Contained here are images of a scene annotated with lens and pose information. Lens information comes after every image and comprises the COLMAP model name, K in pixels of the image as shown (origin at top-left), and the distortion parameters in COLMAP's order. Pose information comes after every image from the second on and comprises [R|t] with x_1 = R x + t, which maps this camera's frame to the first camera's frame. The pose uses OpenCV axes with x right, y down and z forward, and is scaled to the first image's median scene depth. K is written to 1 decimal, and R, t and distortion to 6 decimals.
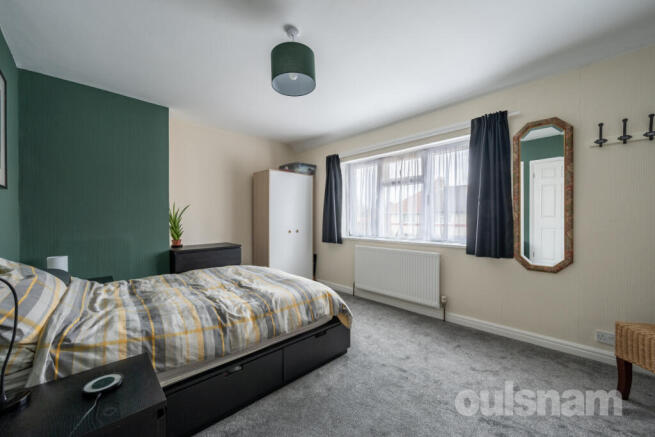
lens RADIAL K [[253.7, 0, 326.8], [0, 253.7, 216.9], [0, 0, 1]] dist [-0.006978, -0.000293]
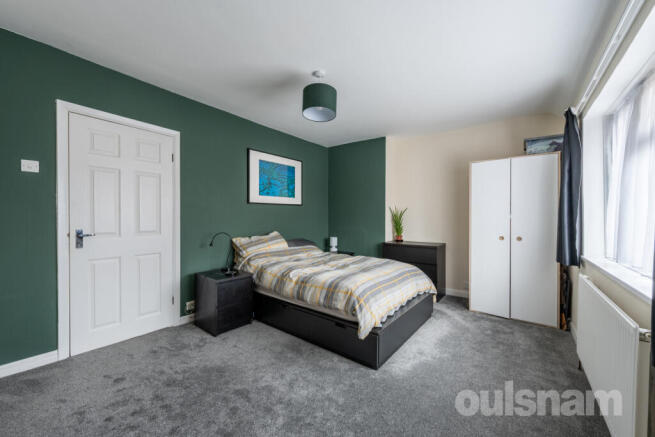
lens RADIAL K [[253.7, 0, 326.7], [0, 253.7, 217.4], [0, 0, 1]] dist [-0.006978, -0.000293]
pose [[0.132923, 0.011503, -0.991060, 1.044329], [0.003018, 0.999923, 0.012010, -0.027336], [0.991122, -0.004587, 0.132878, 0.771763]]
